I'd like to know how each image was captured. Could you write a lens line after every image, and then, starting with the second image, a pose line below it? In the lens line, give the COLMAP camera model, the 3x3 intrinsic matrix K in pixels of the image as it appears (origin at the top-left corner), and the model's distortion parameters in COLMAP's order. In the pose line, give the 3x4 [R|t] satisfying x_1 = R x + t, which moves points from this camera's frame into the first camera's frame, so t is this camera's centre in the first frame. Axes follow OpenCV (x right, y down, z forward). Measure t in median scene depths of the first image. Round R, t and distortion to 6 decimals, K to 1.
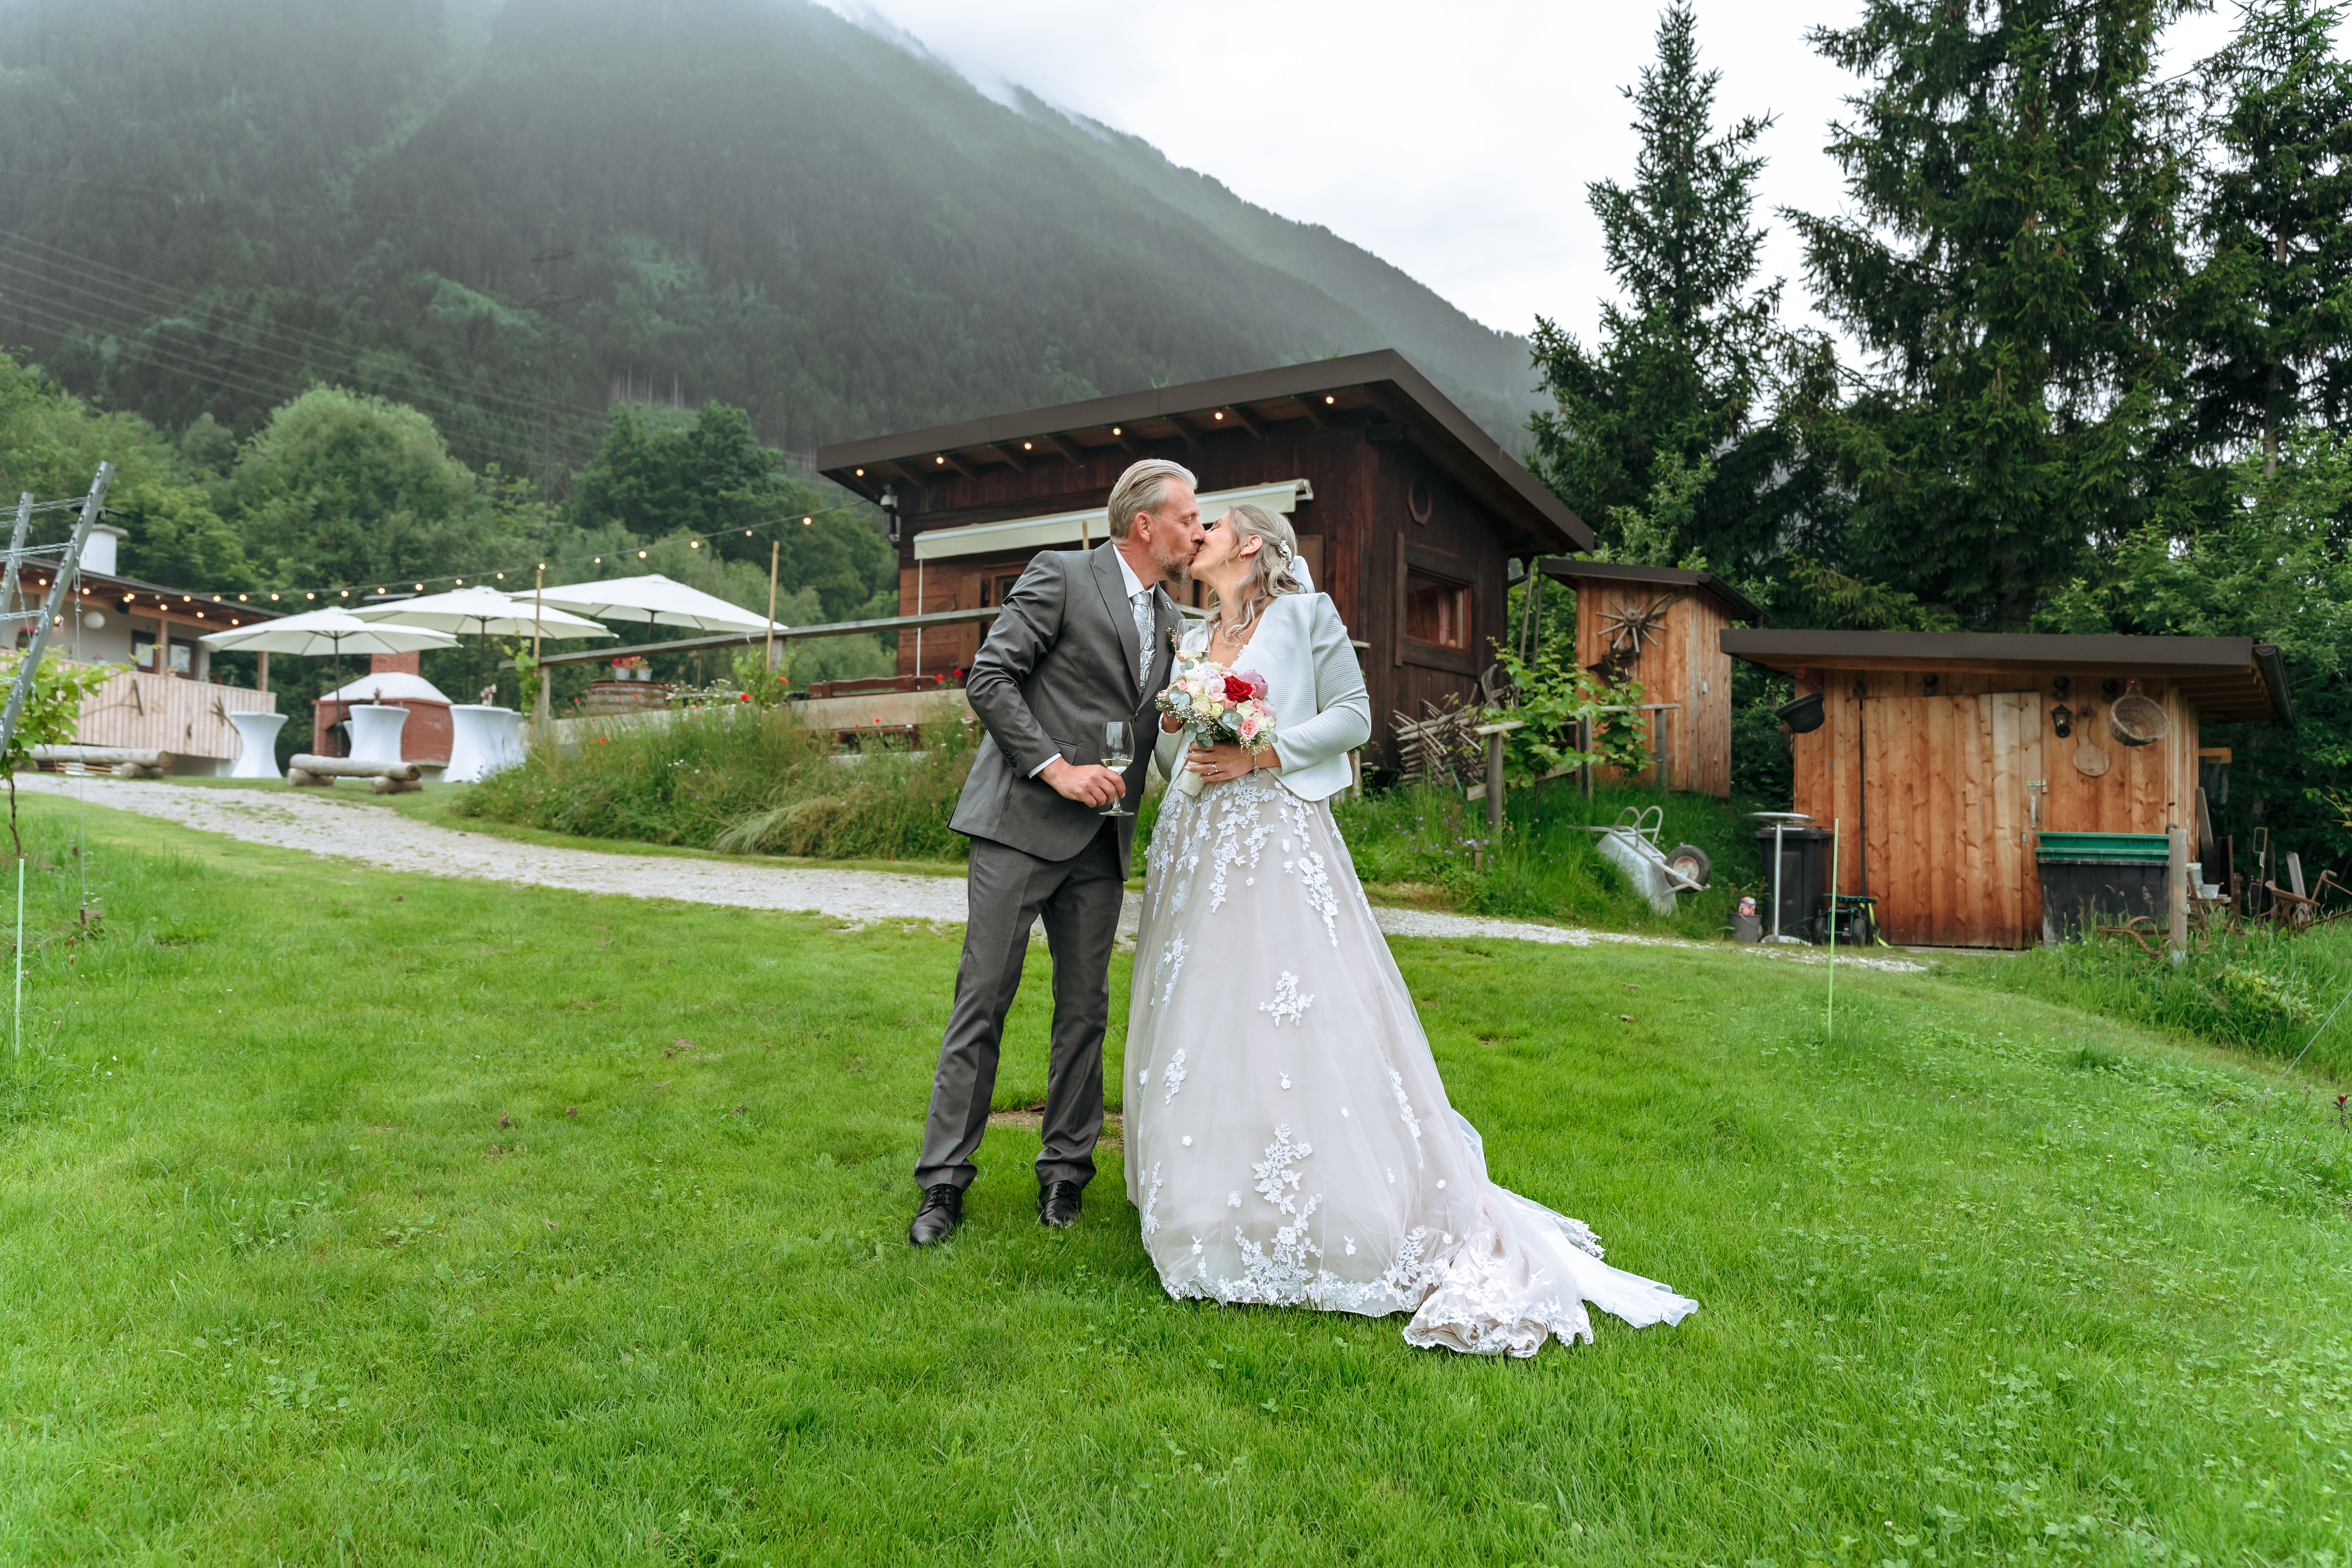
lens RADIAL K [[1875.4, 0, 1151.4], [0, 1875.4, 784.7], [0, 0, 1]] dist [0.016134, -0.002058]
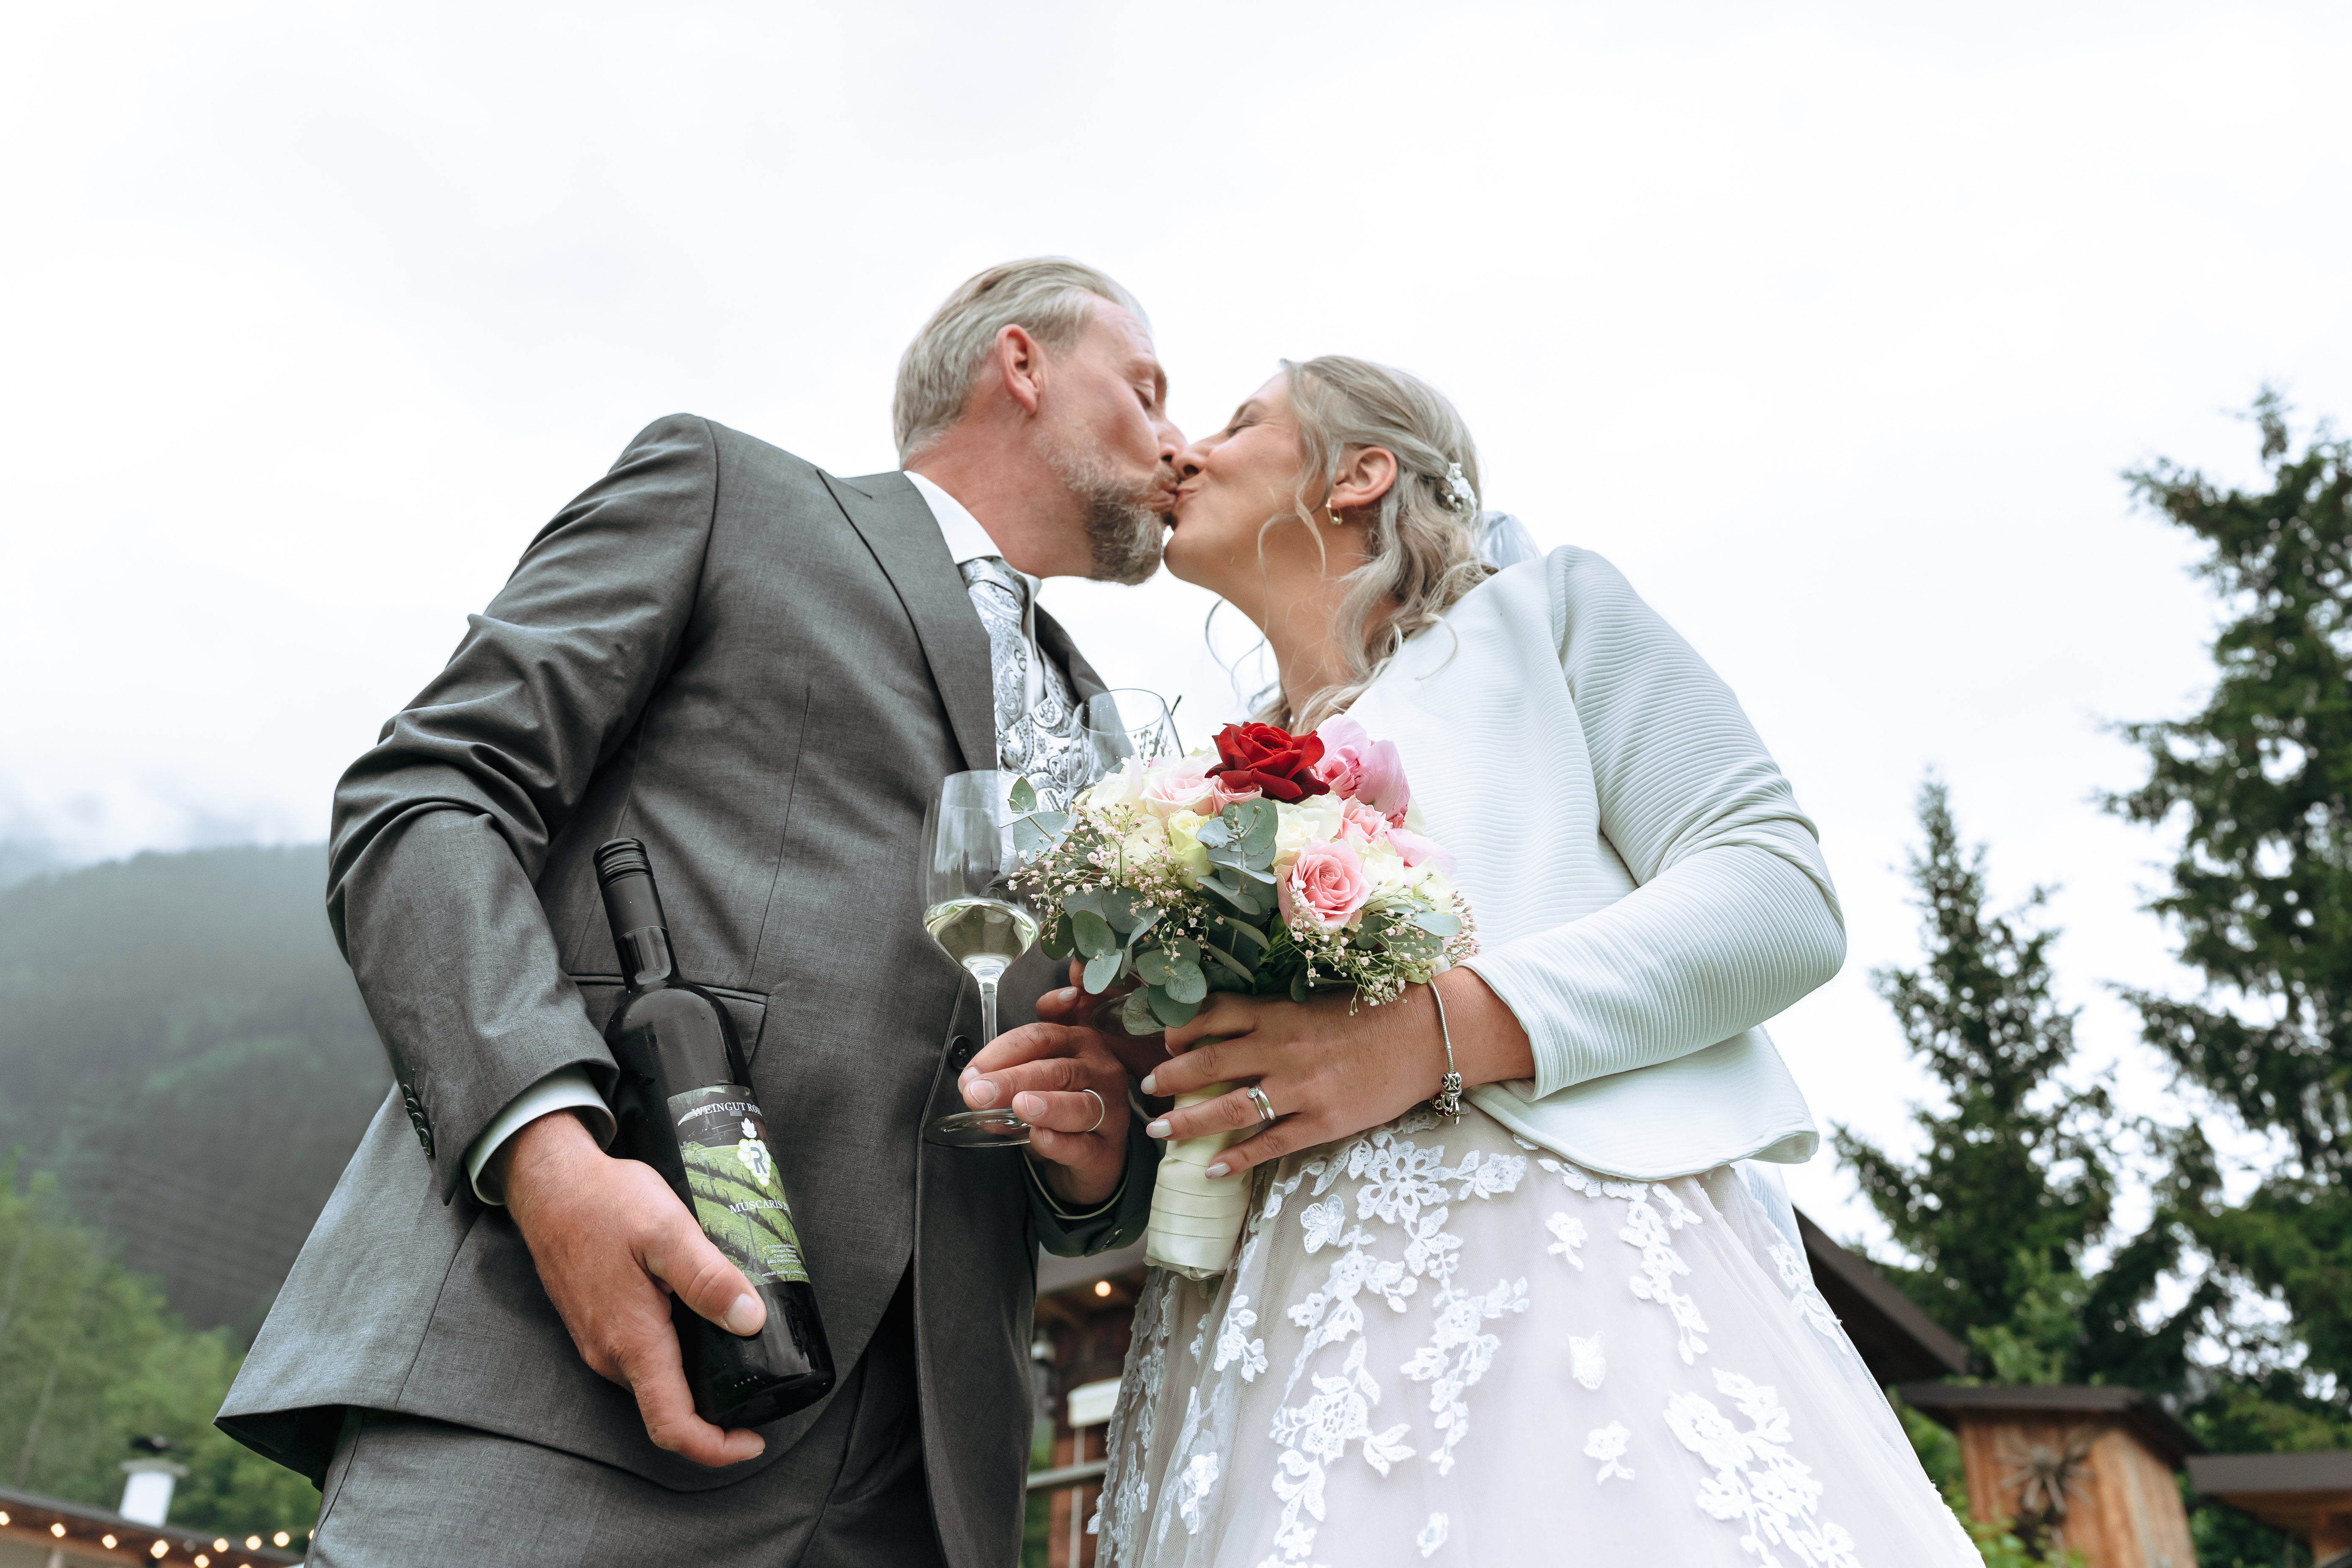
lens RADIAL K [[1995.7, 0, 1257.2], [0, 1995.7, 723.8], [0, 0, 1]] dist [0.008156, -0.008712]
pose [[0.996905, -0.058814, -0.052159, 0.008290], [0.027236, 0.880823, -0.472662, 0.012872], [0.073742, 0.469779, 0.879699, 0.126087]]
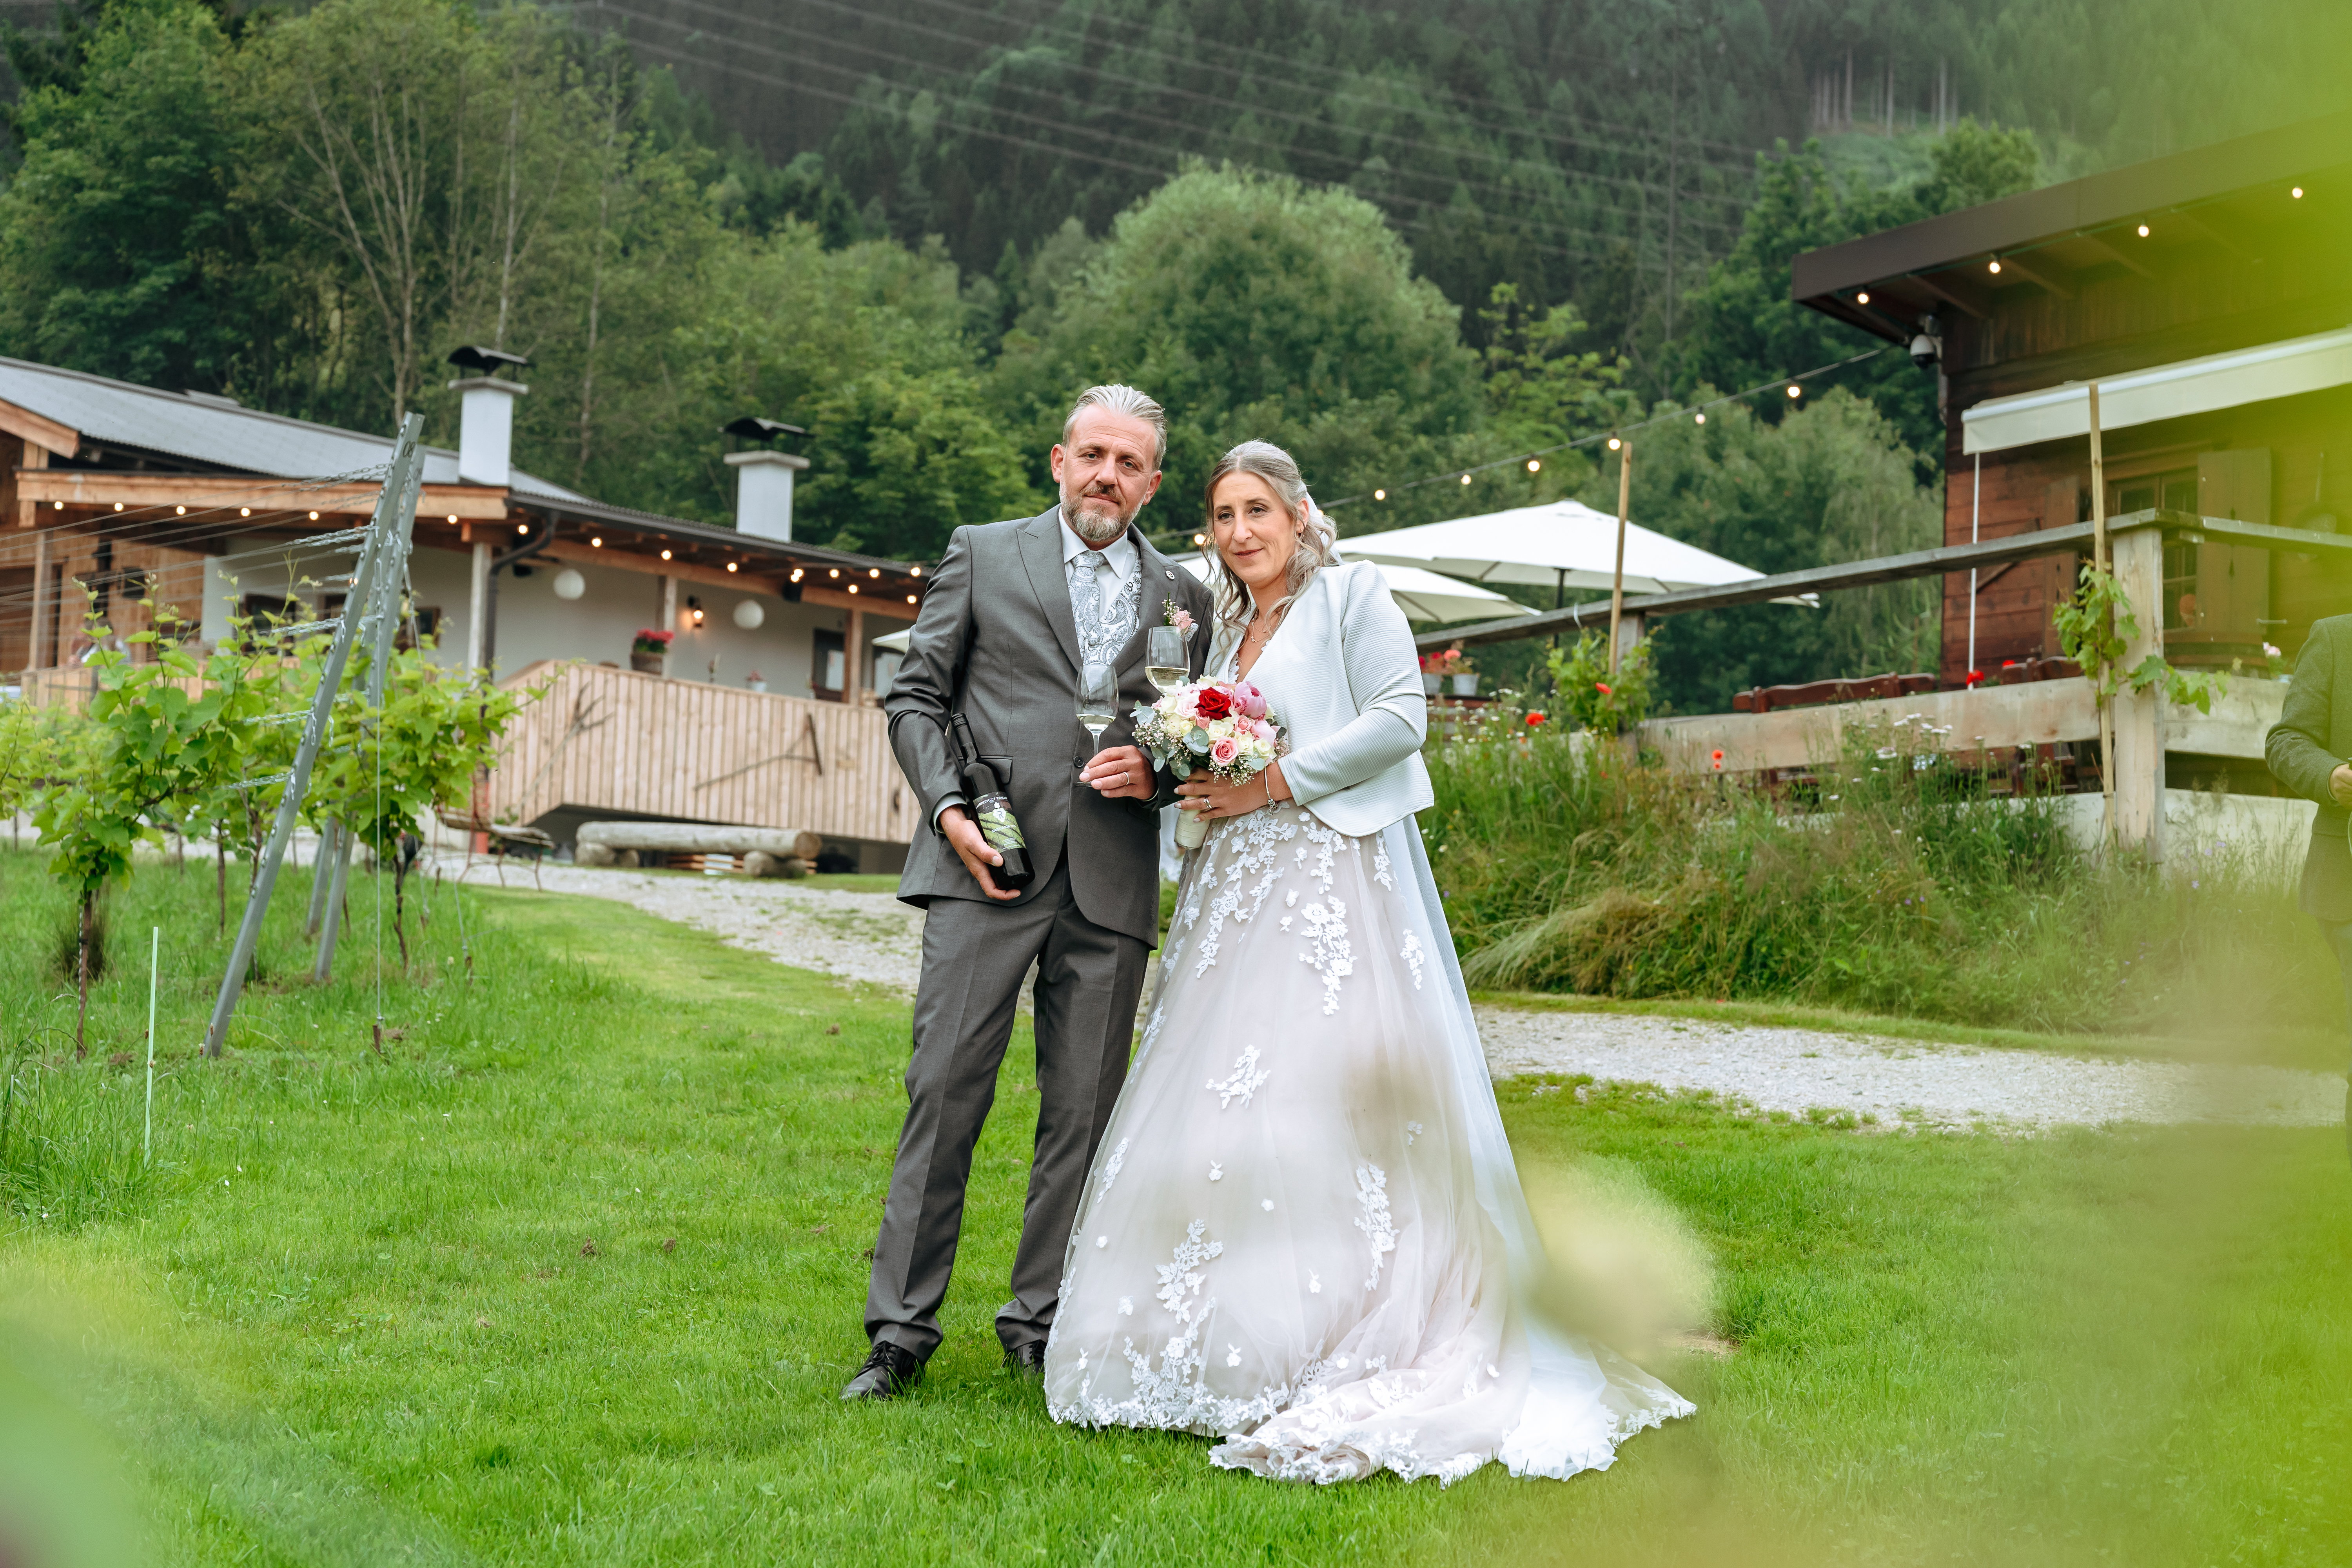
lens RADIAL K [[3968.0, 0, 1115.1], [0, 3968.0, 572.0], [0, 0, 1]] dist [0.005606, 0.035774]
pose [[0.897929, -0.036383, -0.438634, 0.123016], [-0.001259, 0.996361, -0.085224, 0.007402], [0.440139, 0.077077, 0.894616, -0.088463]]
